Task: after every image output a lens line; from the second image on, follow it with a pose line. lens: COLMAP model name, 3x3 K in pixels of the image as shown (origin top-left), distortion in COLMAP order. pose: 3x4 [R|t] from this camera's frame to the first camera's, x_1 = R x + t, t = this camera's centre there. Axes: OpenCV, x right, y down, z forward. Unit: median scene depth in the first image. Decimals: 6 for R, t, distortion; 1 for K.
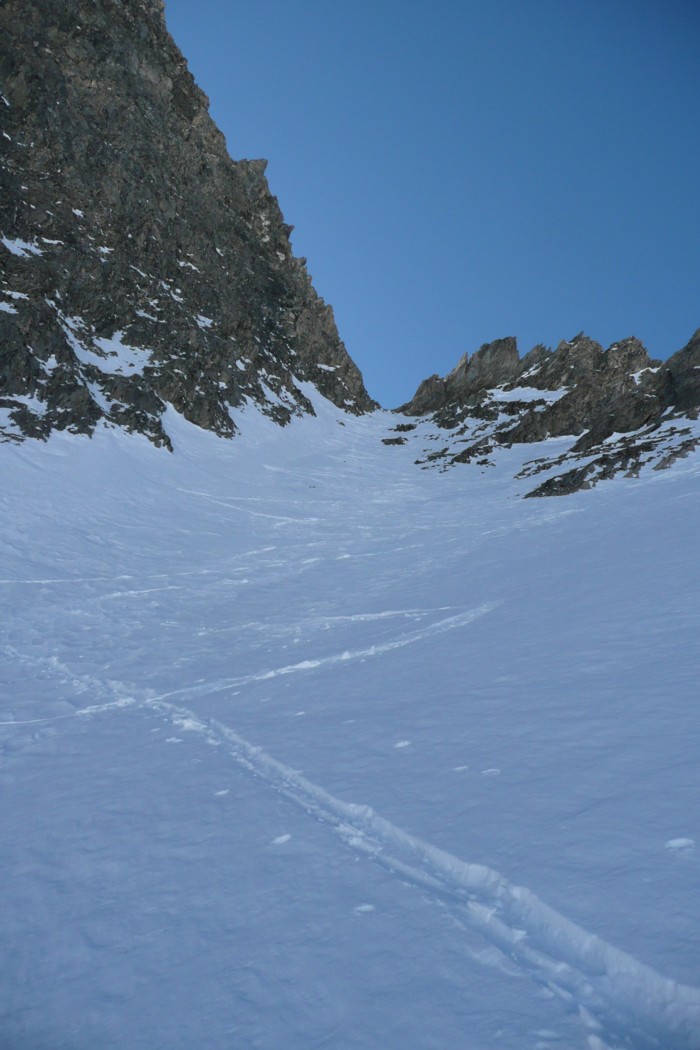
lens RADIAL K [[847.6, 0, 350.4], [0, 847.6, 525.0], [0, 0, 1]] dist [-0.001782, -0.000303]
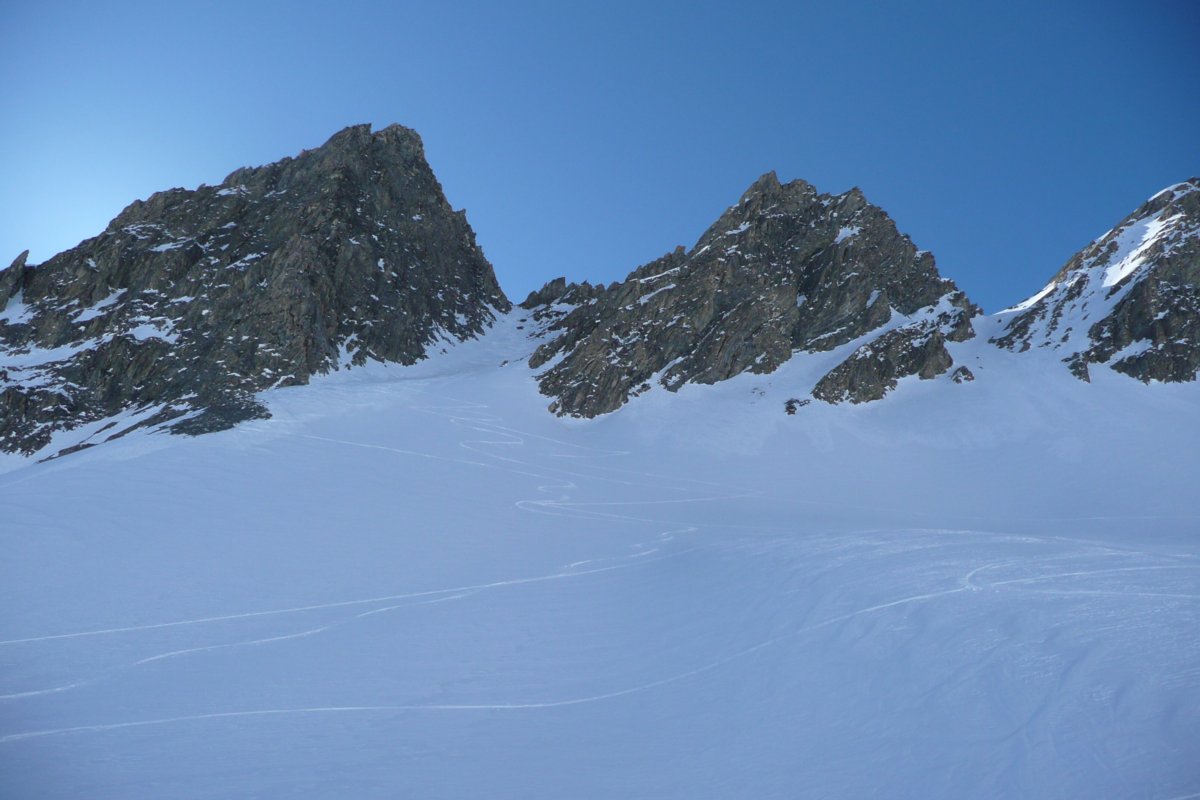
lens RADIAL K [[968.7, 0, 600.3], [0, 968.7, 398.2], [0, 0, 1]] dist [-0.001782, -0.000303]
pose [[0.989527, -0.032254, 0.140700, -0.140032], [0.023898, 0.997871, 0.060675, -0.034670], [-0.142357, -0.056677, 0.988191, -2.181255]]
